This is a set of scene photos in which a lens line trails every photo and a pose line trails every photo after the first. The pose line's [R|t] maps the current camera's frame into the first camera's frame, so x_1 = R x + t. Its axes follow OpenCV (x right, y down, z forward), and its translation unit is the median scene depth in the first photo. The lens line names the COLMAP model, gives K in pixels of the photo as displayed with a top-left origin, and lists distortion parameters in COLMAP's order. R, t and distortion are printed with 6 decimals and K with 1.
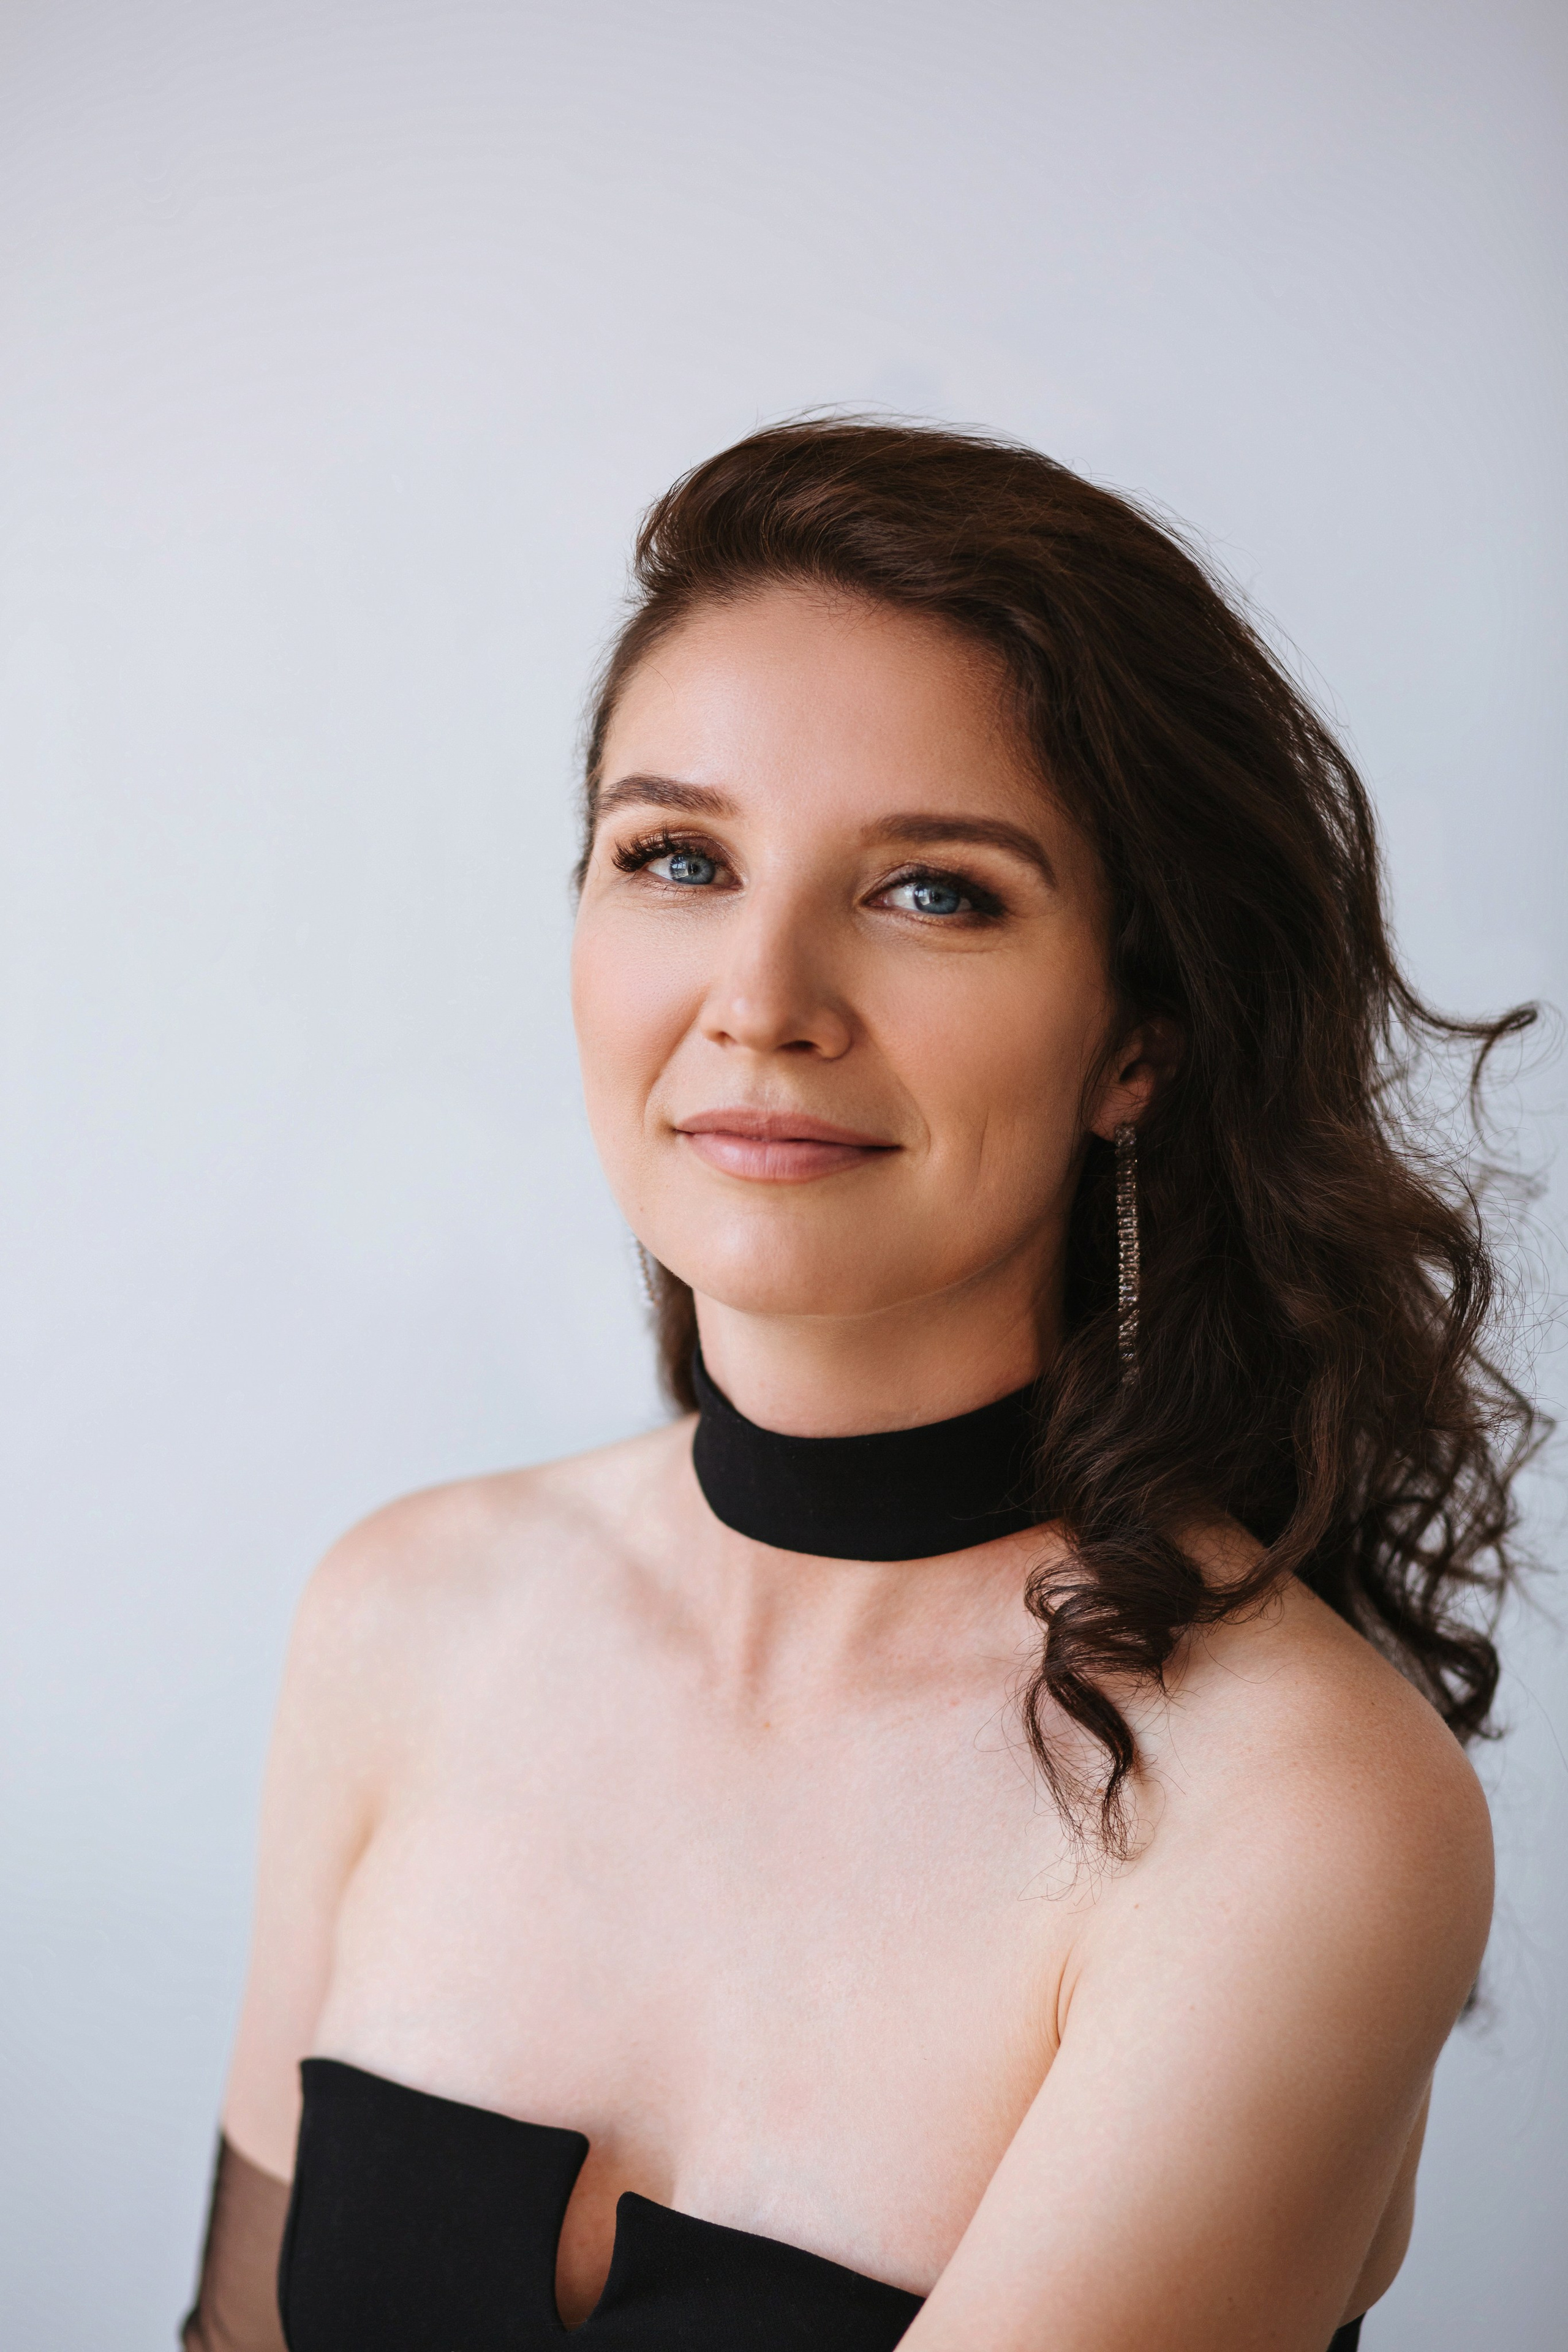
lens RADIAL K [[4498.6, 0, 784.0], [0, 4498.6, 1176.0], [0, 0, 1]] dist [0.013009, 0.054412]
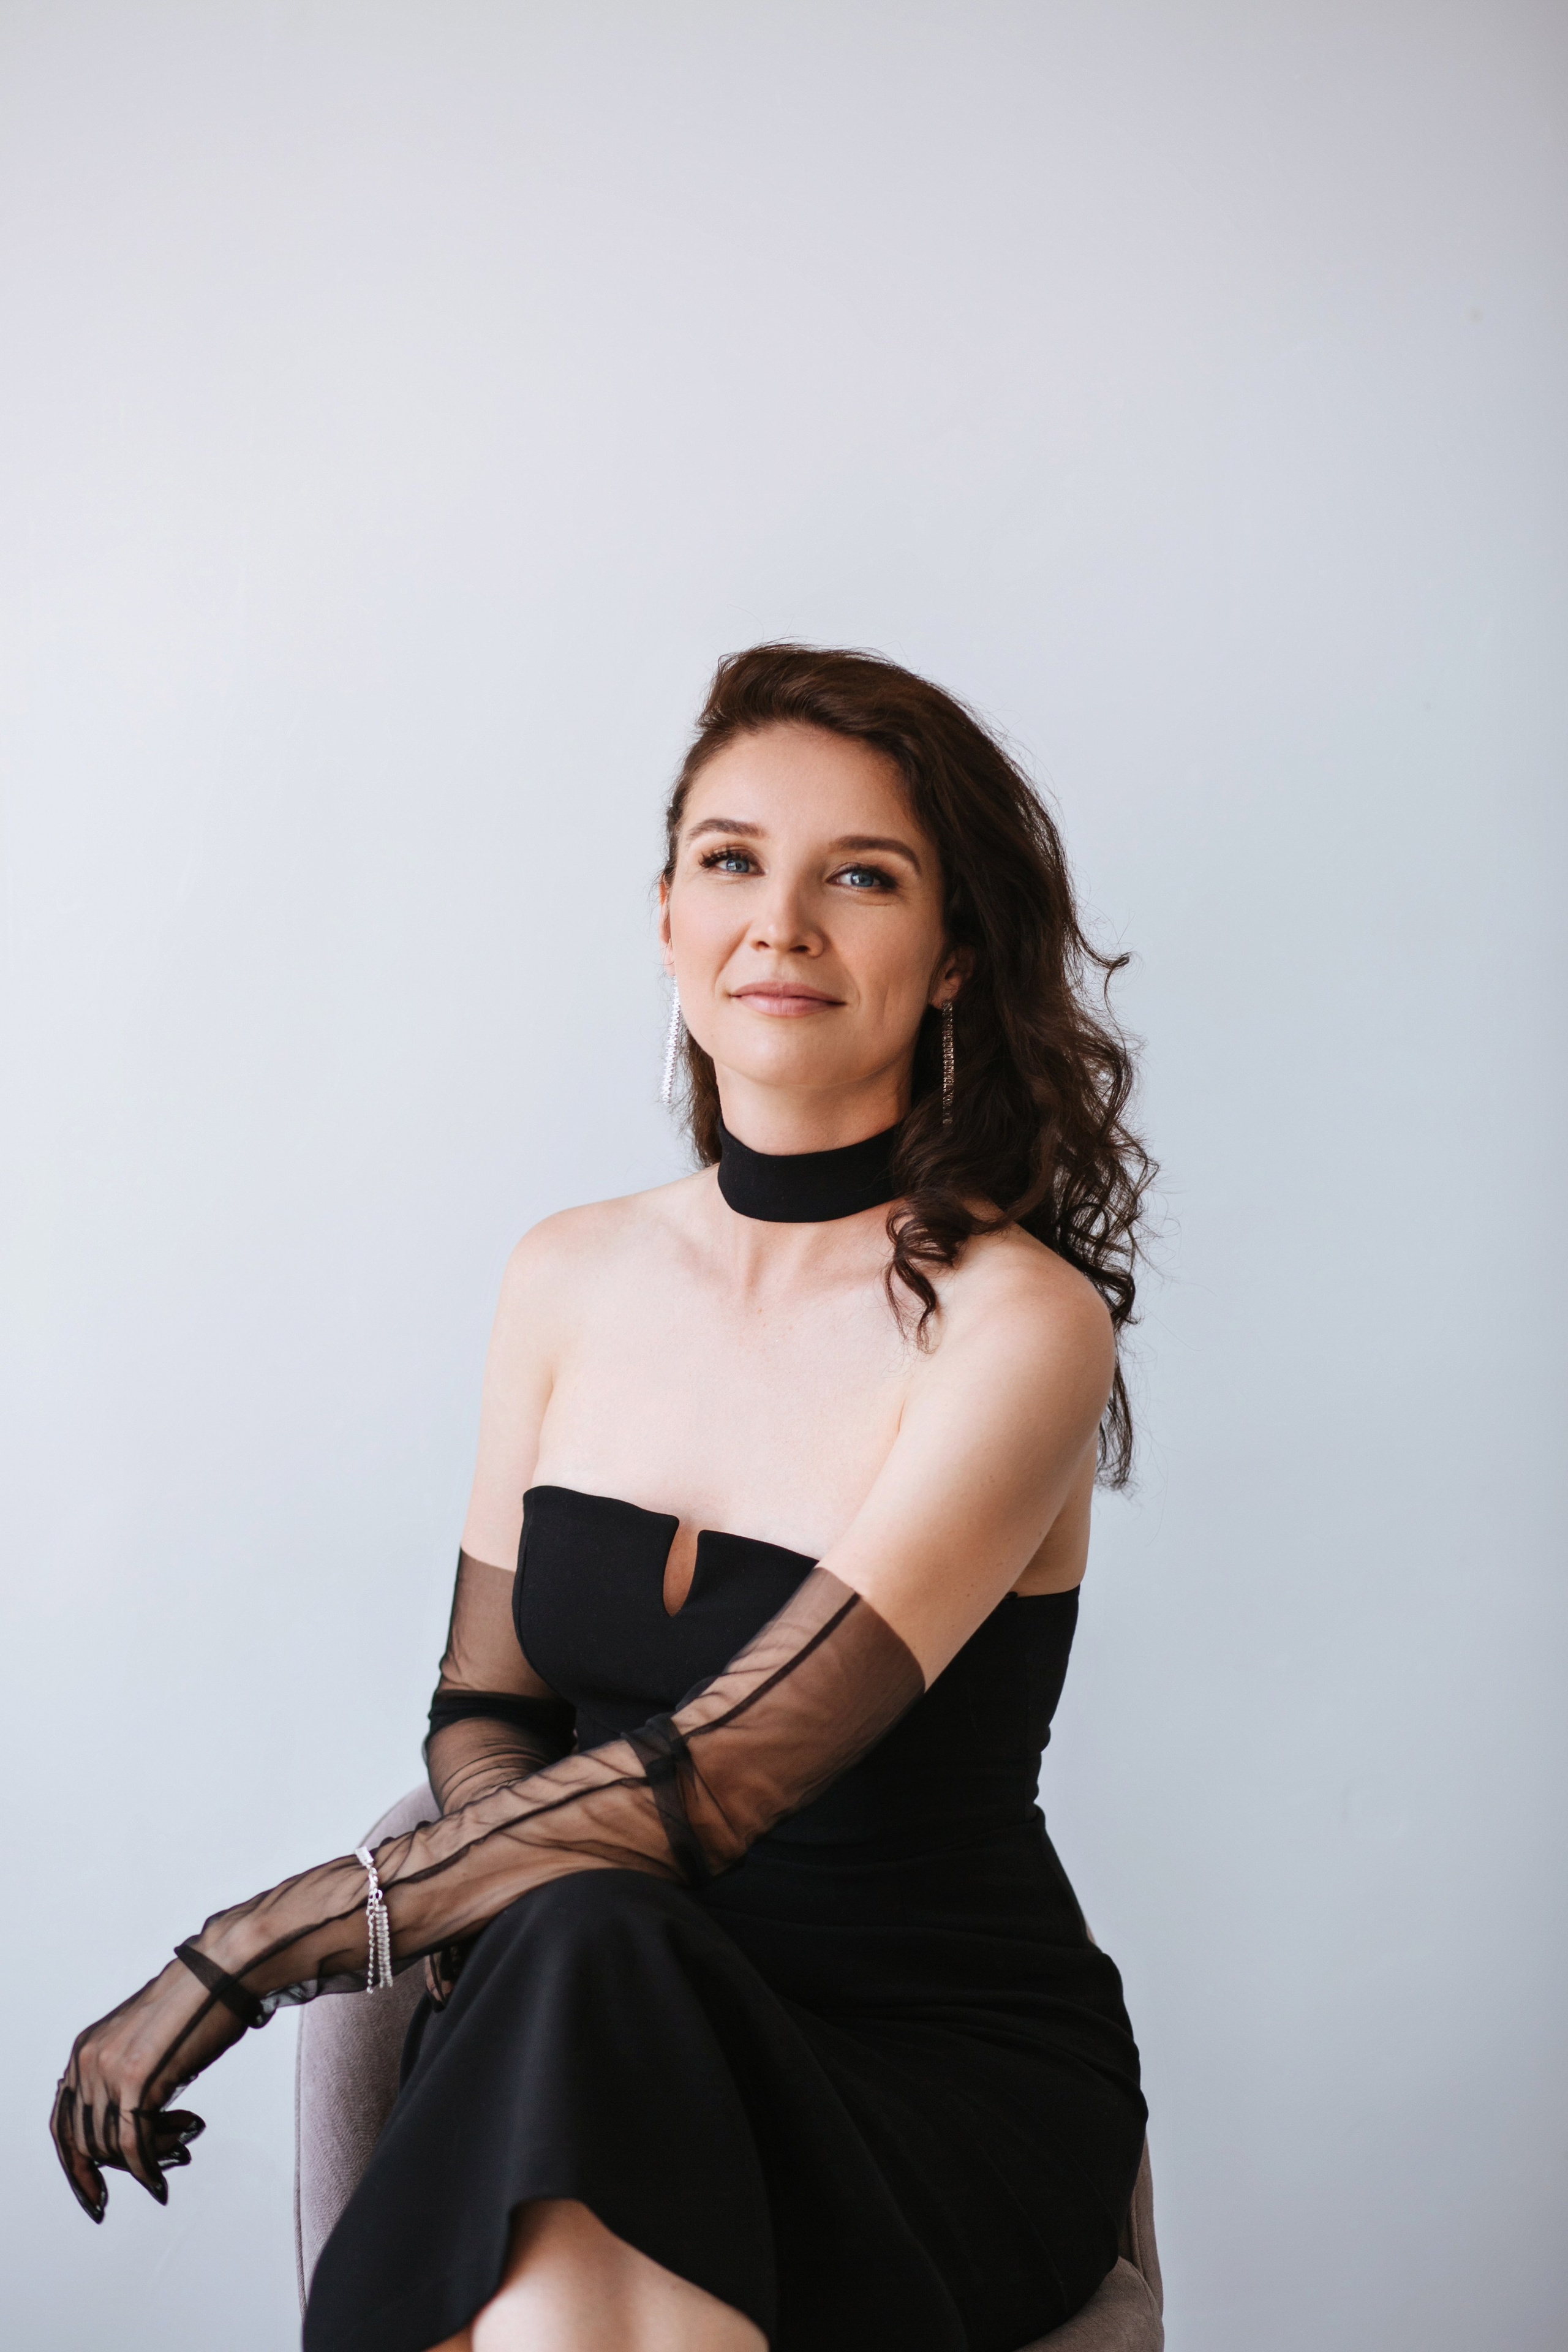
lens RADIAL K [[5583.6, 0, 784.0], [0, 5583.6, 1176.0], [0, 0, 1]] dist [0.052309, -11.786114]
pose [[0.990368, 0.002271, 0.138439, -0.343661], [0.008926, 0.996738, -0.080207, 0.268554], [-0.138169, 0.080670, 0.987118, -1.441828]]
